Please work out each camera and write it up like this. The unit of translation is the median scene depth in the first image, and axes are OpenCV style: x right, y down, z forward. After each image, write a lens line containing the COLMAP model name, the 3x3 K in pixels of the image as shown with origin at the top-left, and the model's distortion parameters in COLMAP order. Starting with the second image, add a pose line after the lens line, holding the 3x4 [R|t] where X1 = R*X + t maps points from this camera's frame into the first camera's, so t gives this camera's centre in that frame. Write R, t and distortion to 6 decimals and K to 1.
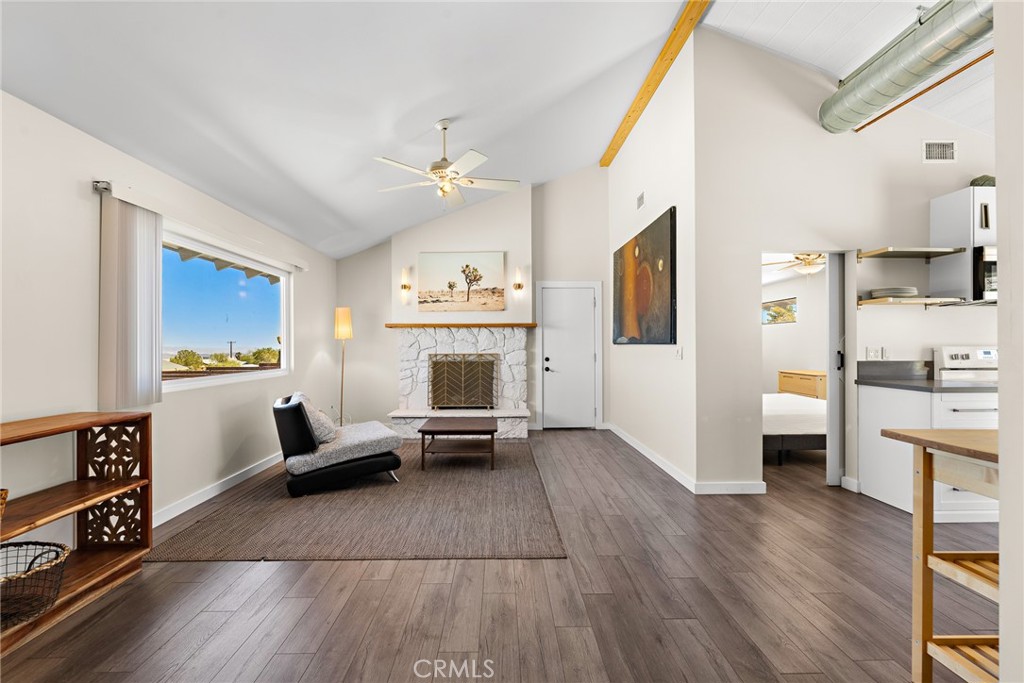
lens RADIAL K [[452.8, 0, 507.7], [0, 452.8, 344.9], [0, 0, 1]] dist [-0.003009, 0.000039]
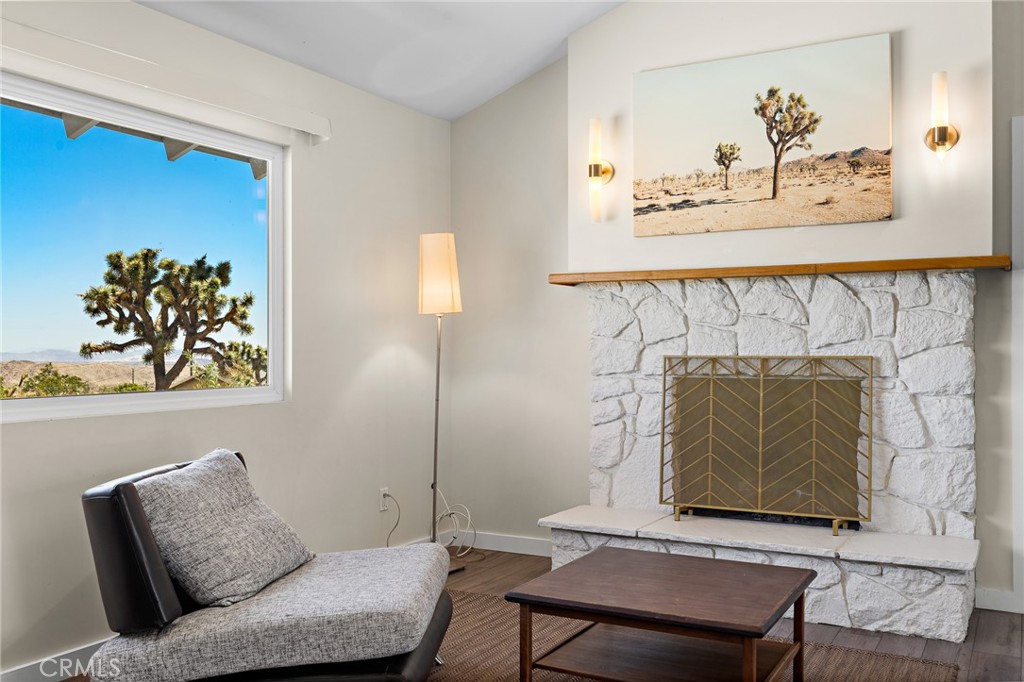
lens RADIAL K [[952.3, 0, 509.5], [0, 952.3, 343.9], [0, 0, 1]] dist [0.010378, 0.000000]
pose [[0.872443, 0.001977, -0.488712, 0.135457], [-0.003367, 0.999992, -0.001966, 0.019982], [0.488704, 0.003361, 0.872443, 0.471938]]
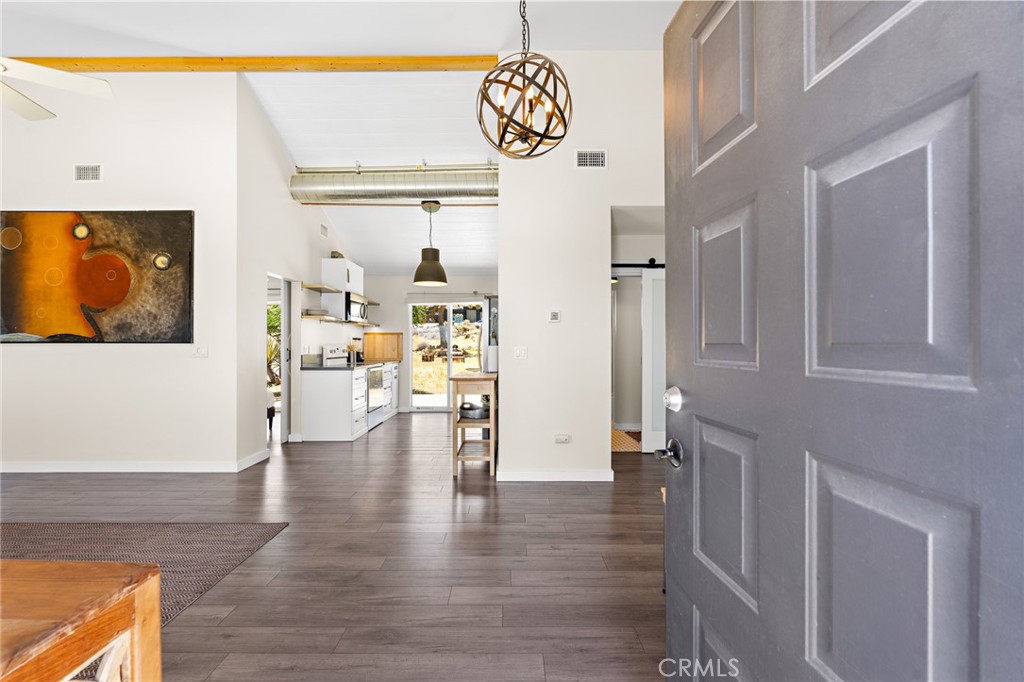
lens RADIAL K [[452.8, 0, 501.0], [0, 452.8, 340.7], [0, 0, 1]] dist [-0.003009, 0.000039]
pose [[0.024362, 0.012957, 0.999619, -0.676845], [0.001599, 0.999914, -0.012999, 0.008266], [-0.999702, 0.001915, 0.024340, 0.274449]]
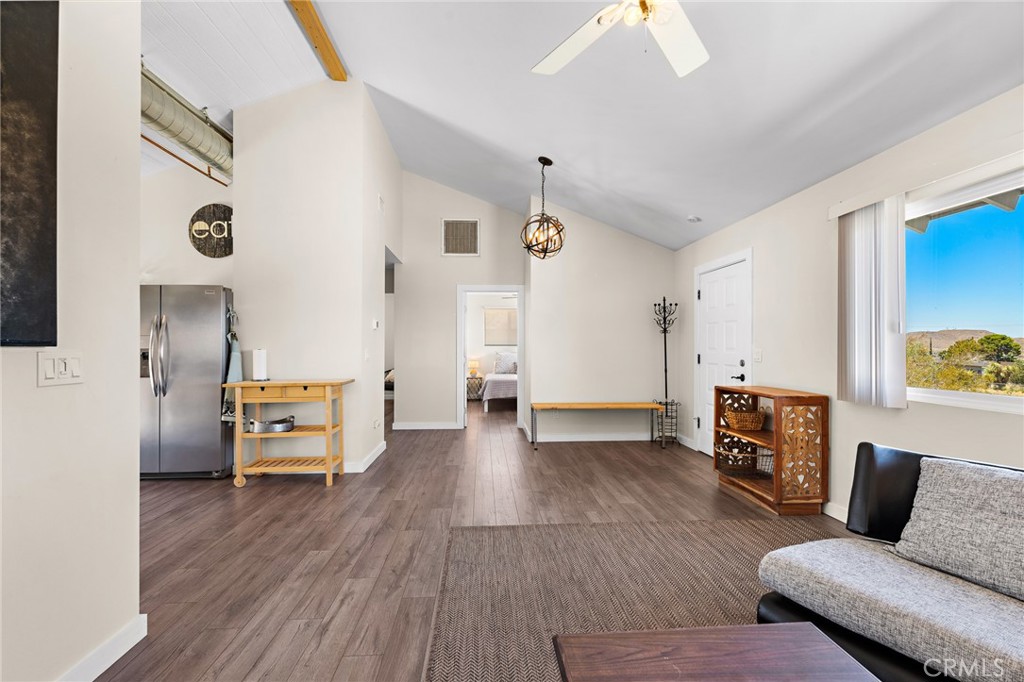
lens RADIAL K [[452.8, 0, 511.2], [0, 452.8, 342.4], [0, 0, 1]] dist [-0.003009, 0.000039]
pose [[-0.998806, 0.004324, -0.048658, 0.019434], [0.004745, 0.999952, -0.008553, 0.001026], [0.048618, -0.008774, -0.998779, 1.428977]]
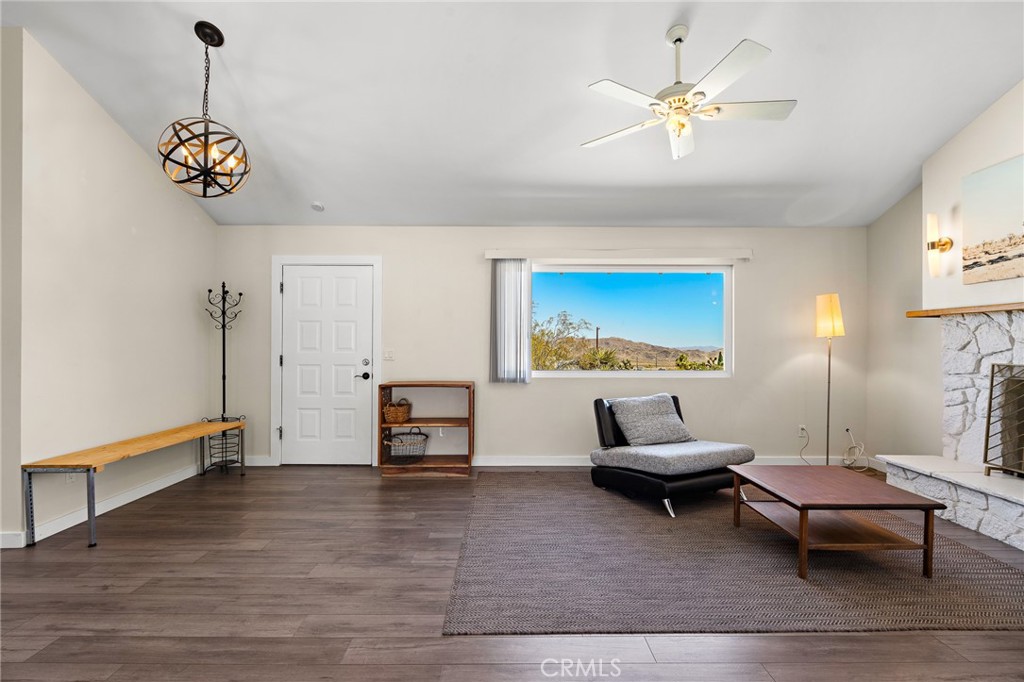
lens RADIAL K [[452.8, 0, 504.4], [0, 452.8, 346.8], [0, 0, 1]] dist [-0.003009, 0.000039]
pose [[-0.012054, 0.005479, -0.999912, 0.565495], [-0.001548, 0.999984, 0.005498, -0.002105], [0.999926, 0.001614, -0.012046, 0.724722]]
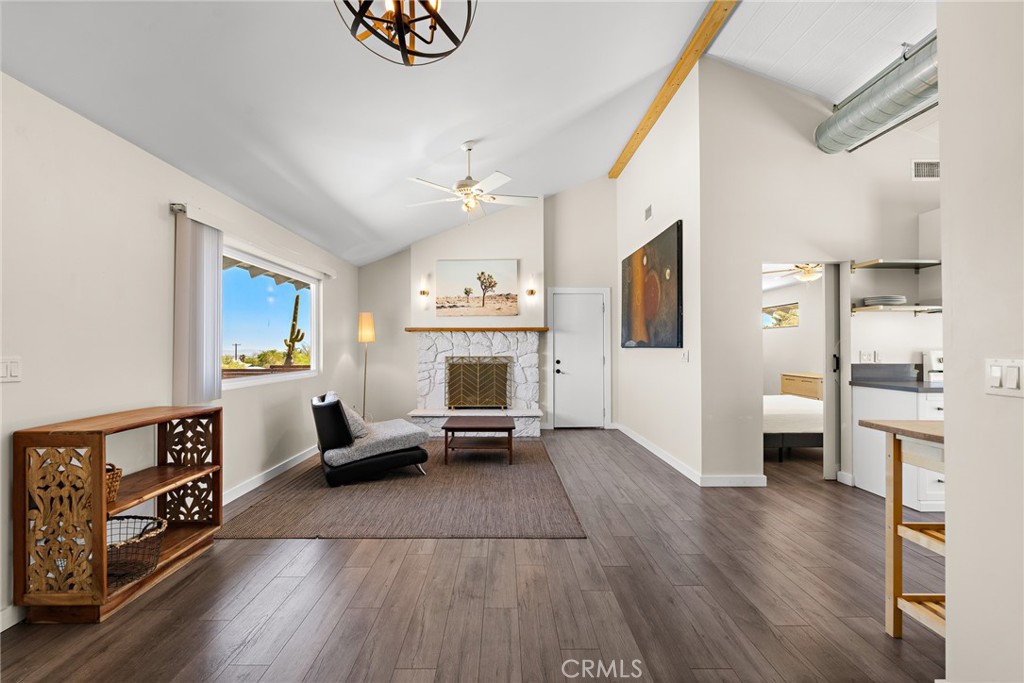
lens RADIAL K [[452.8, 0, 505.0], [0, 452.8, 344.6], [0, 0, 1]] dist [-0.003009, 0.000039]
pose [[0.999927, 0.001997, -0.011919, -0.038837], [-0.002081, 0.999973, -0.007025, -0.000711], [0.011905, 0.007049, 0.999904, -0.084833]]
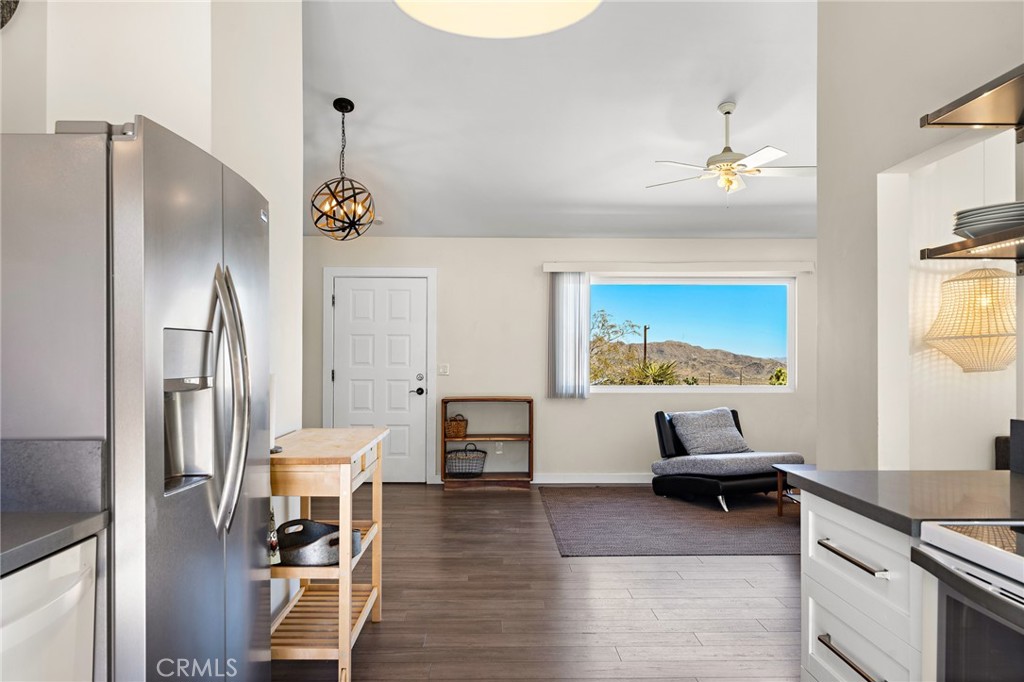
lens RADIAL K [[747.0, 0, 502.7], [0, 747.0, 354.6], [0, 0, 1]] dist [0.010431, -0.001084]
pose [[0.003091, 0.002752, -0.999991, 1.278277], [-0.001743, 0.999995, 0.002746, -0.017221], [0.999994, 0.001735, 0.003096, 0.555057]]
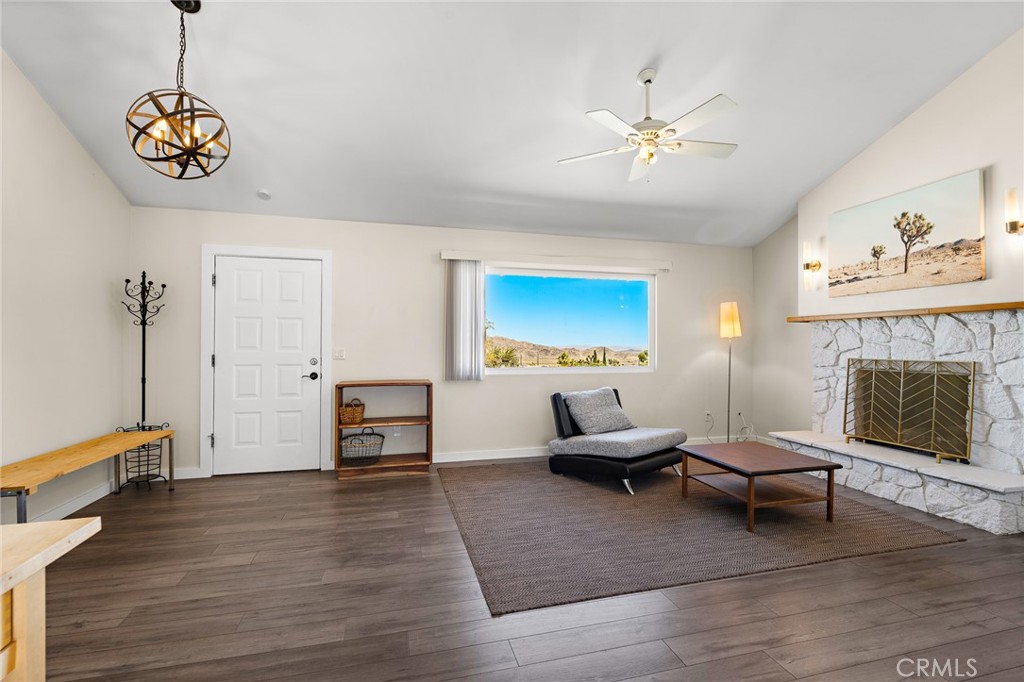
lens RADIAL K [[452.8, 0, 505.5], [0, 452.8, 343.0], [0, 0, 1]] dist [-0.003009, 0.000039]
pose [[0.238614, 0.000349, -0.971115, 0.588661], [-0.003376, 0.999994, -0.000470, -0.001288], [0.971109, 0.003391, 0.238613, 0.544571]]
